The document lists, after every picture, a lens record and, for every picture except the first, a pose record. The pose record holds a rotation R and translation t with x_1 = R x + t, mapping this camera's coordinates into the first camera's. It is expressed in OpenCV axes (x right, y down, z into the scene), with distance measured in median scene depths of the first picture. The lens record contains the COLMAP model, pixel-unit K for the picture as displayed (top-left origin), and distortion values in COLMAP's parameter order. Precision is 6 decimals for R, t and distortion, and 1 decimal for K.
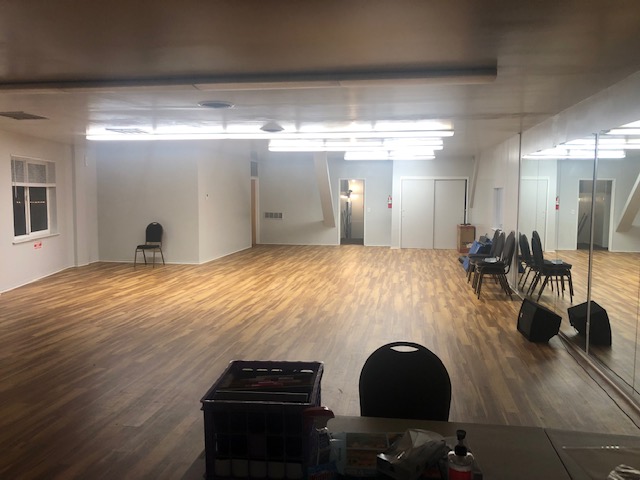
lens RADIAL K [[521.6, 0, 316.5], [0, 521.6, 241.0], [0, 0, 1]] dist [0.036946, -0.023952]
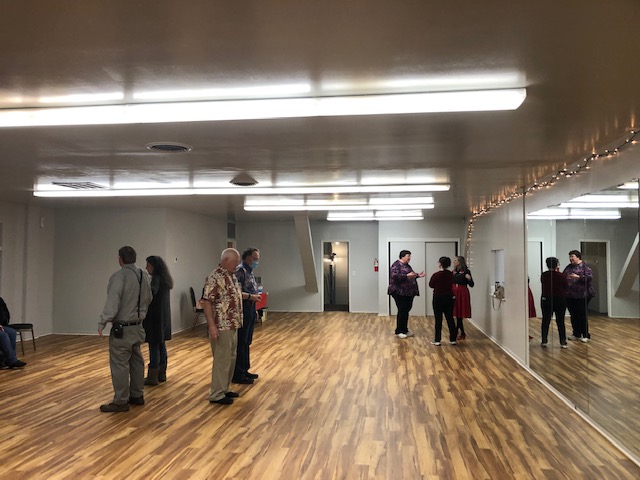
lens RADIAL K [[521.6, 0, 319.3], [0, 521.6, 237.9], [0, 0, 1]] dist [0.036946, -0.023952]
pose [[0.999346, -0.001637, 0.036122, 0.008764], [0.006236, 0.991810, -0.127570, -0.008604], [-0.035617, 0.127711, 0.991172, 0.126763]]
